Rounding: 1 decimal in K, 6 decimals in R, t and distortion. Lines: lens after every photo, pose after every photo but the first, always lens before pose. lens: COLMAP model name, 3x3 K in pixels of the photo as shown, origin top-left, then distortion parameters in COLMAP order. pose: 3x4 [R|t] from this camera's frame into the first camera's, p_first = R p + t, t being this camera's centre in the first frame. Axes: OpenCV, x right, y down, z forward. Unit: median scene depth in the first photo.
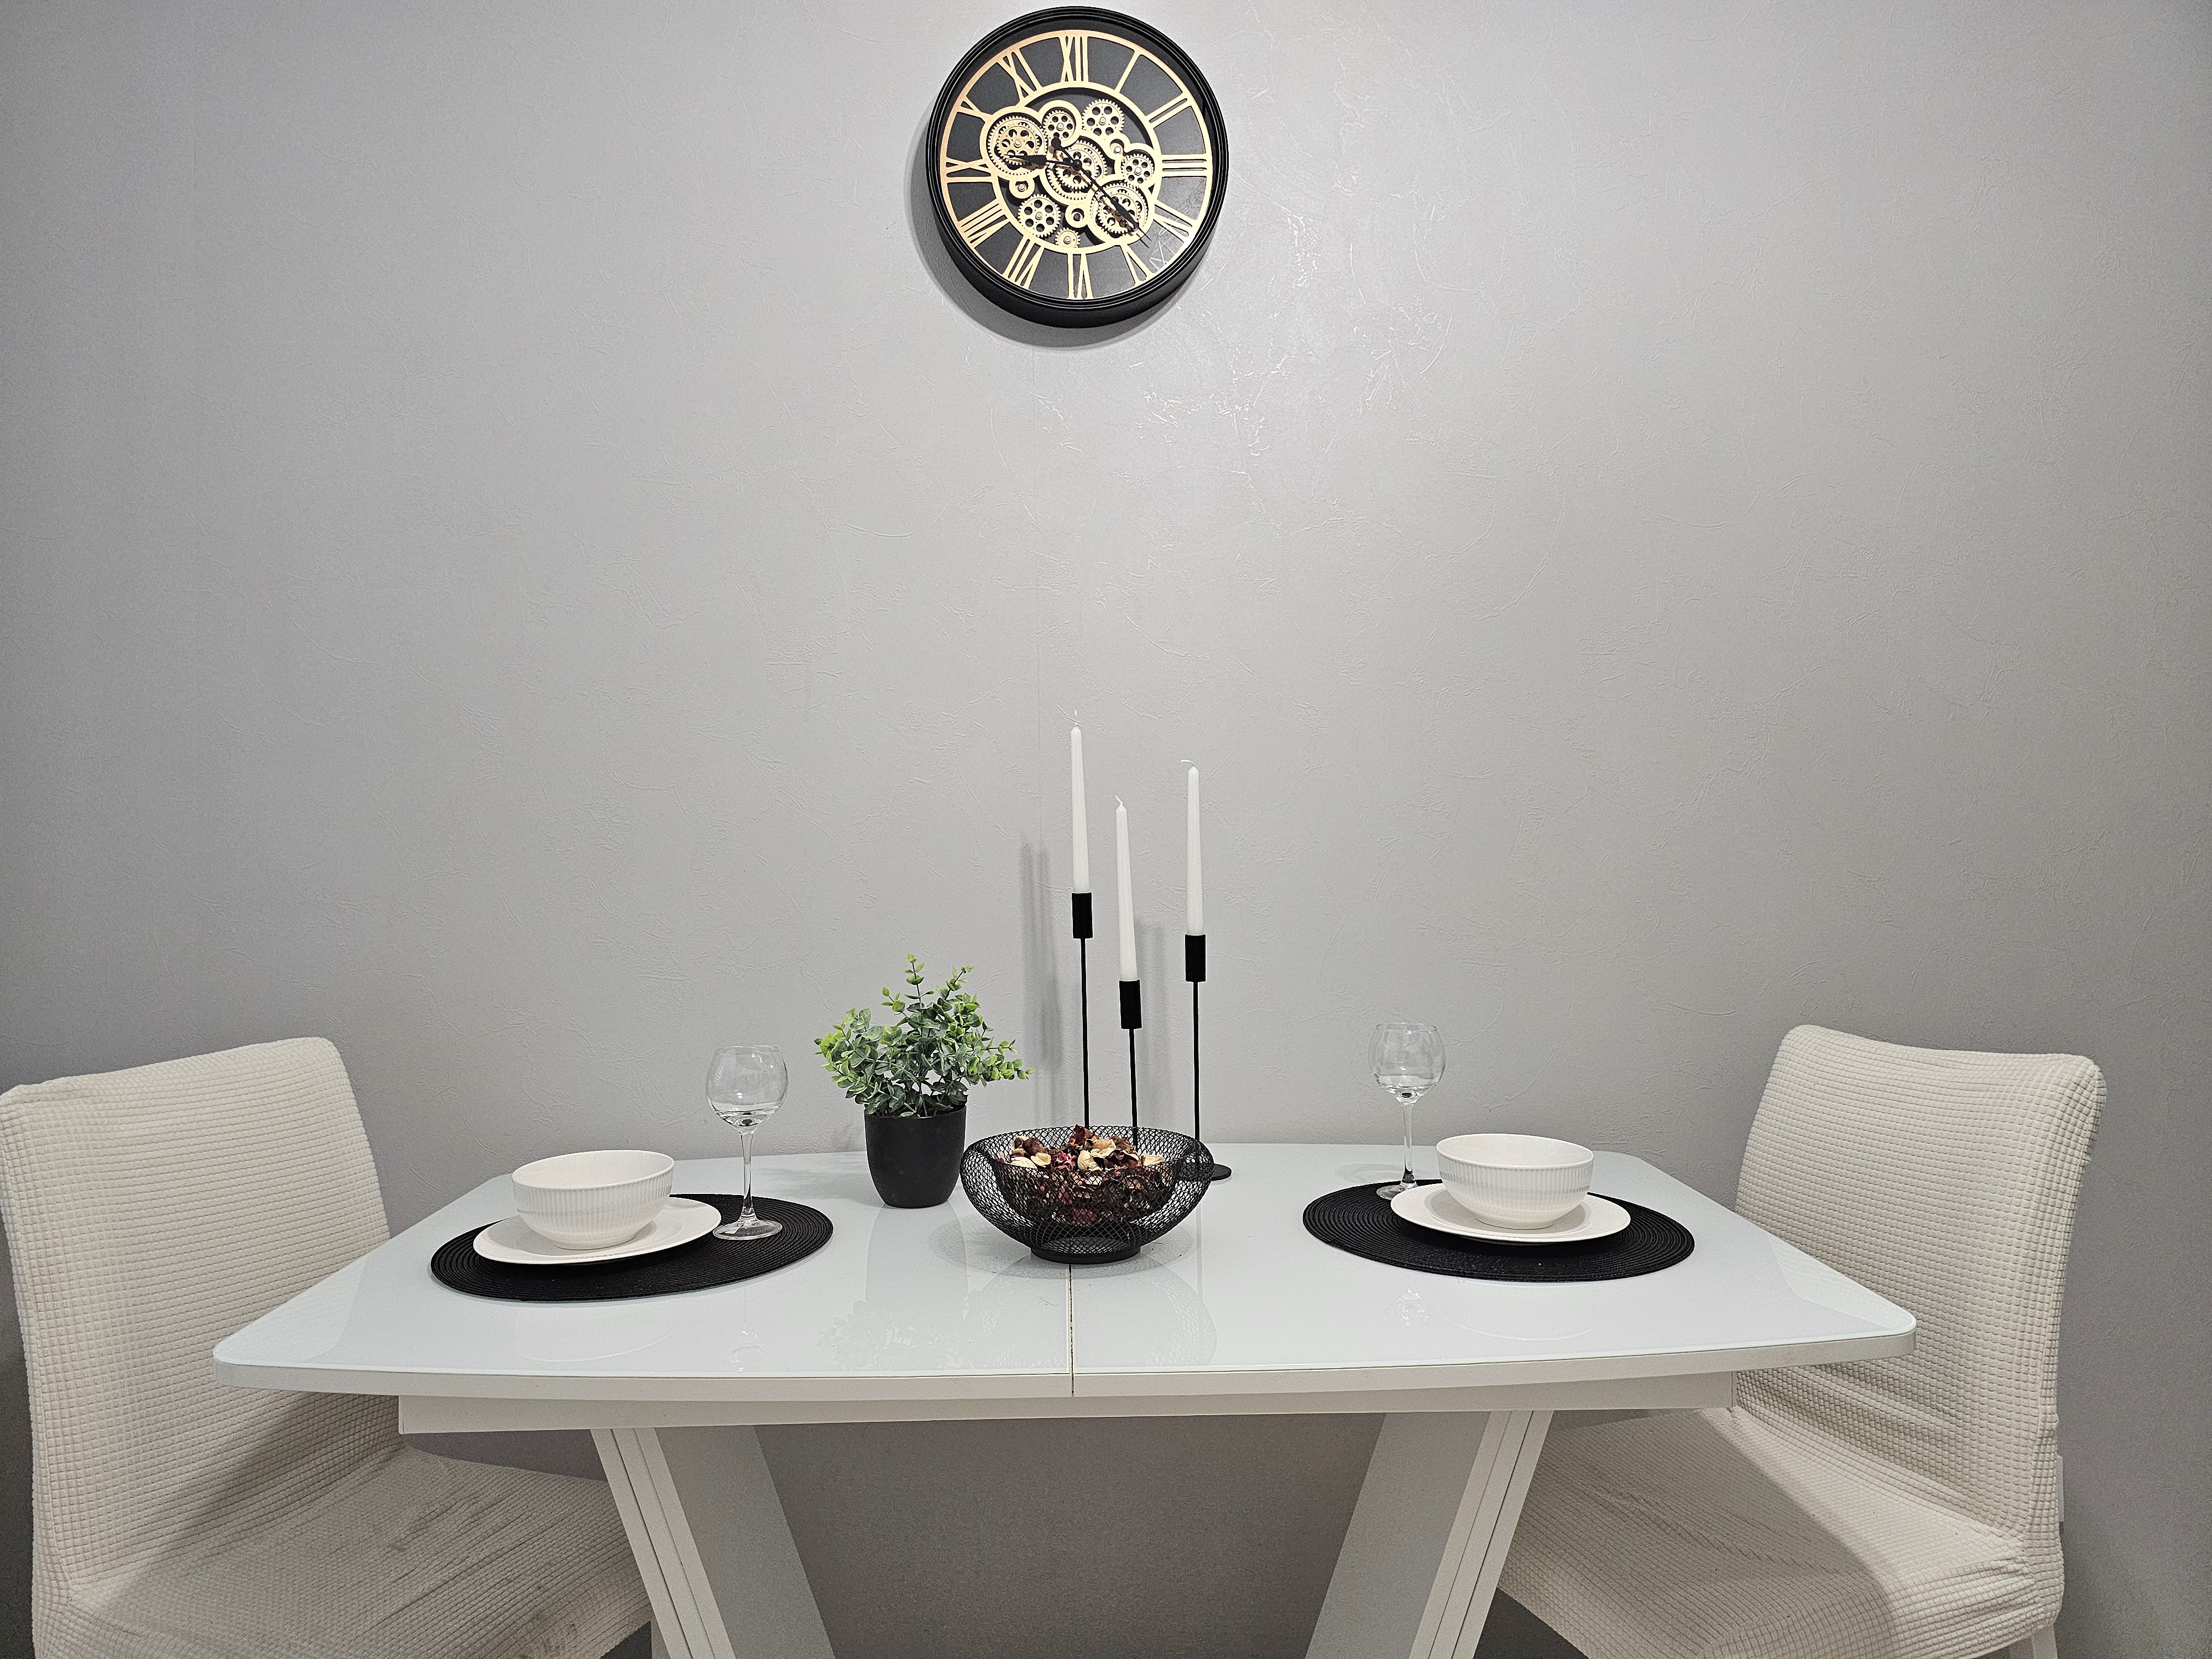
lens RADIAL K [[1490.0, 0, 1106.3], [0, 1490.0, 806.8], [0, 0, 1]] dist [0.062890, -0.060240]
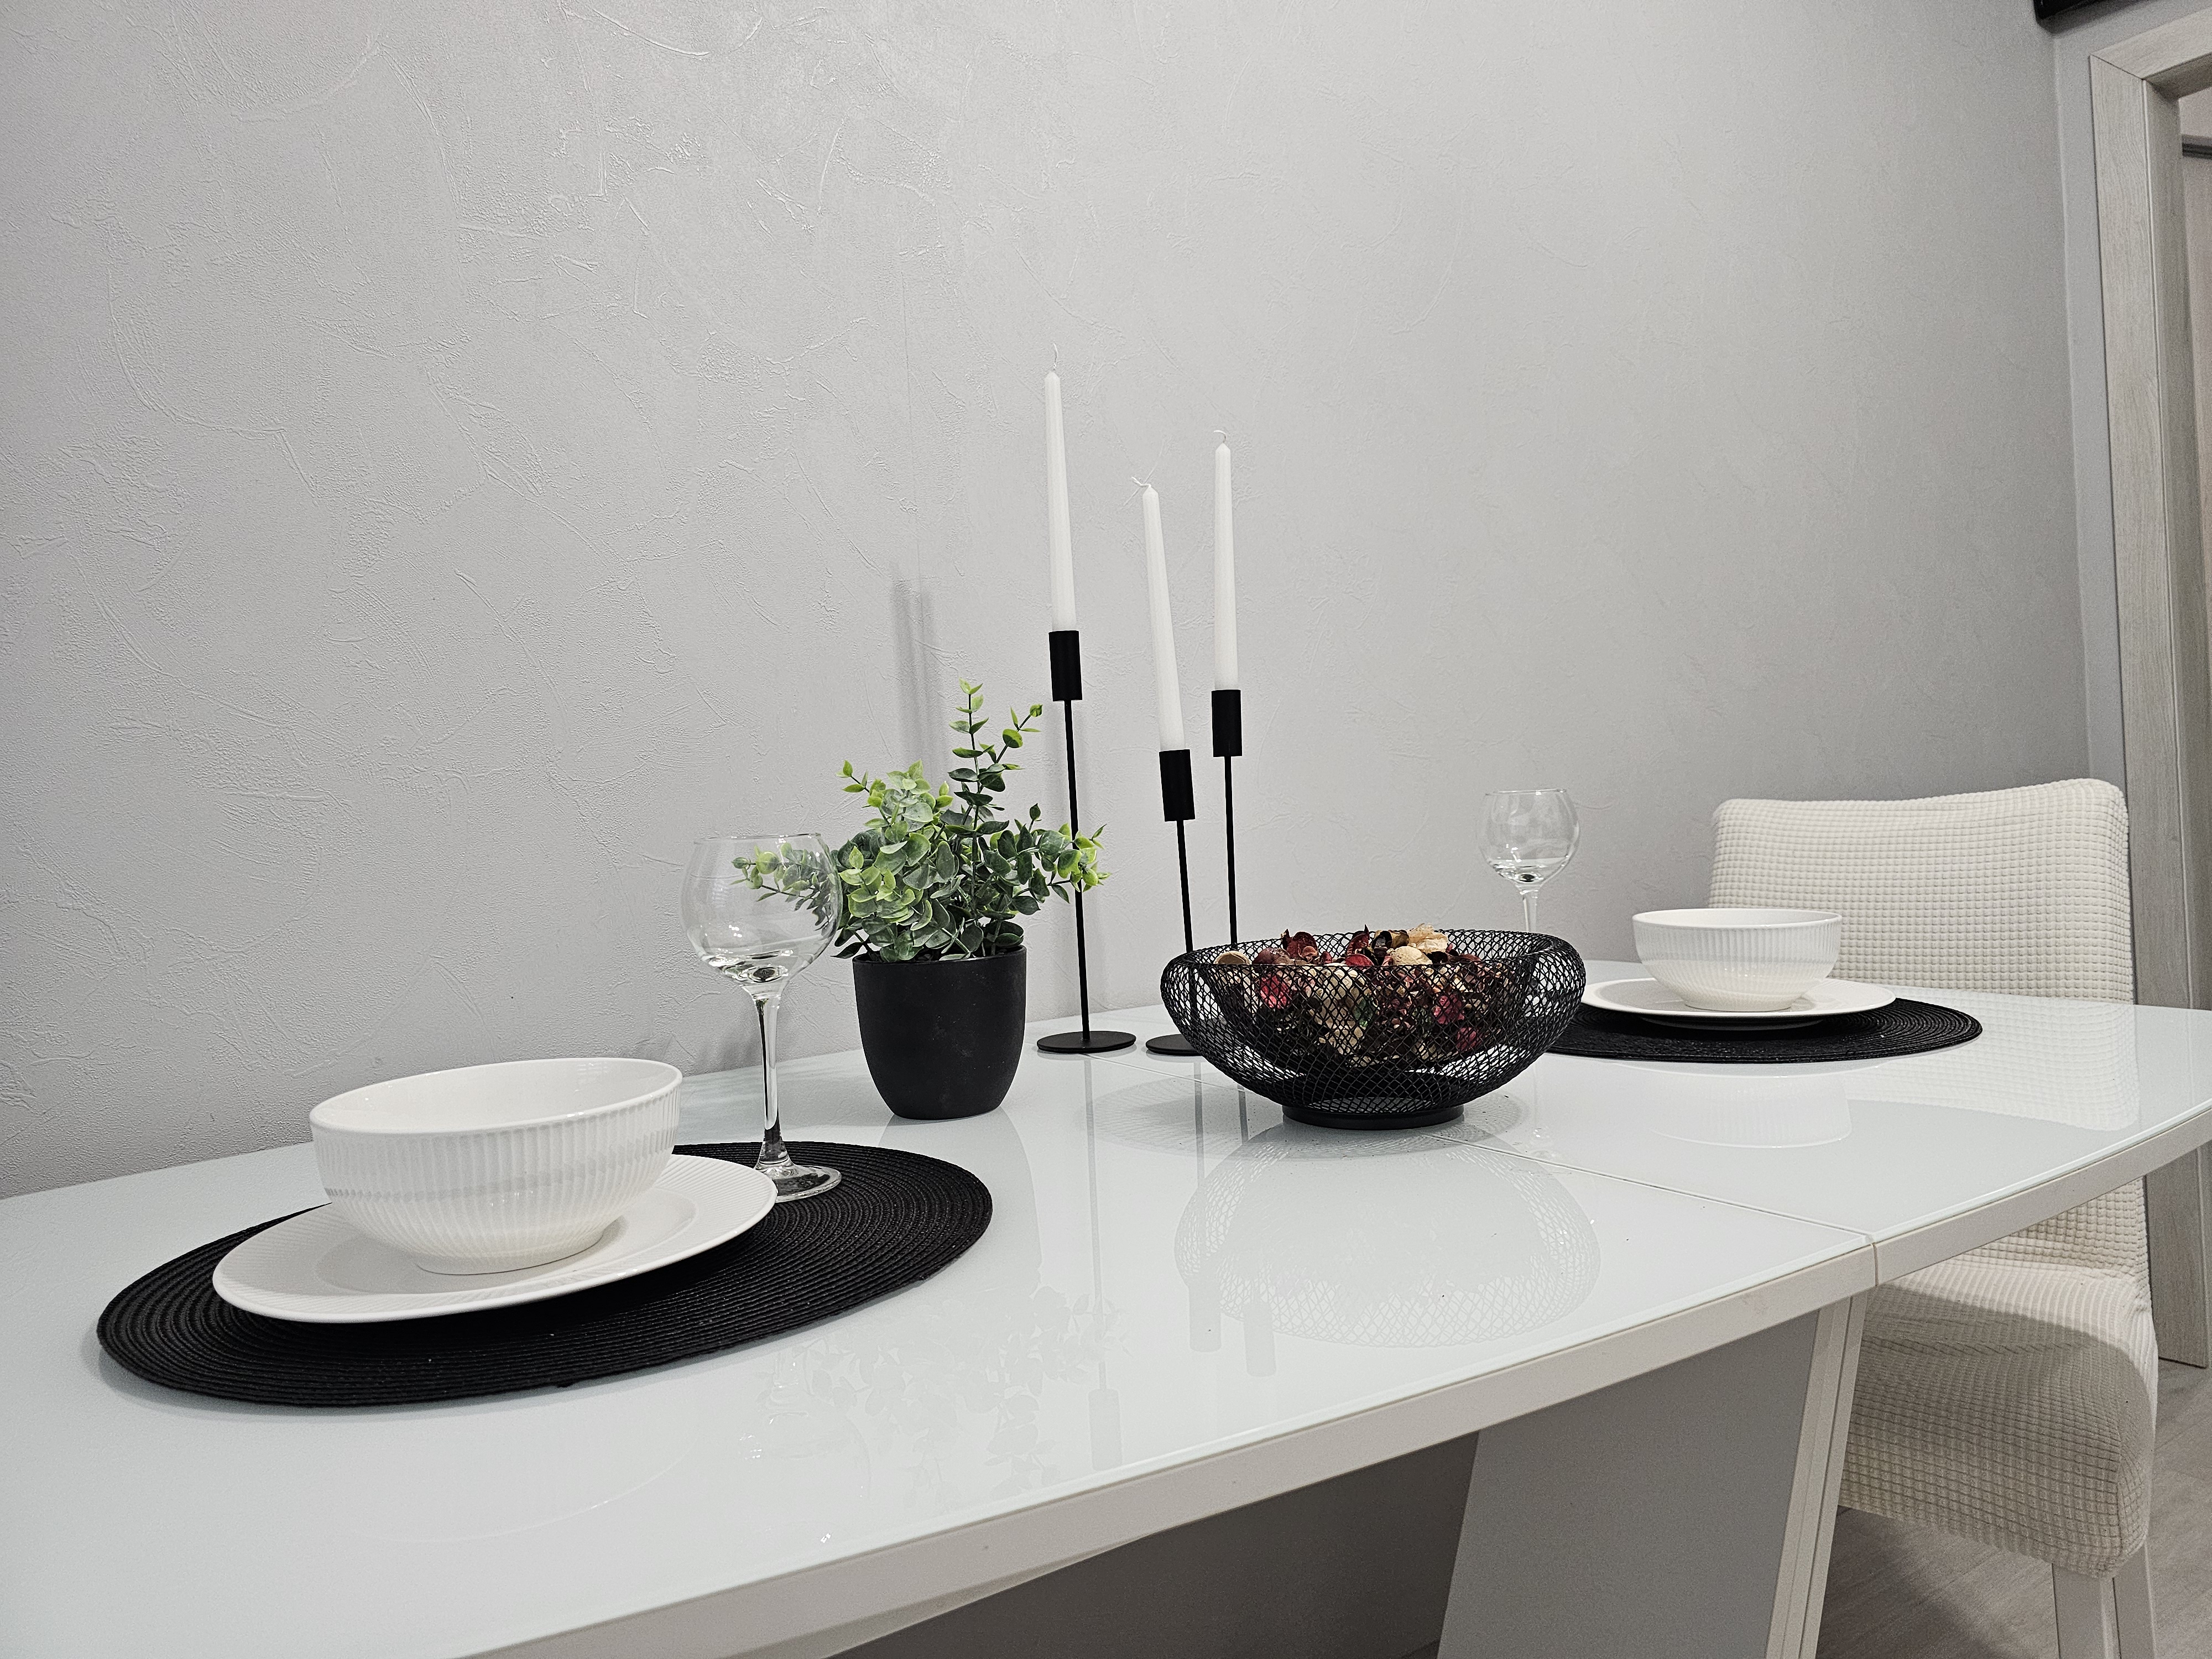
lens RADIAL K [[1490.0, 0, 1106.3], [0, 1490.0, 806.8], [0, 0, 1]] dist [0.062890, -0.060240]
pose [[0.849400, -0.034413, 0.526627, -0.378459], [0.032011, 0.999394, 0.013675, 0.137167], [-0.526779, 0.005242, 0.849986, 0.463103]]
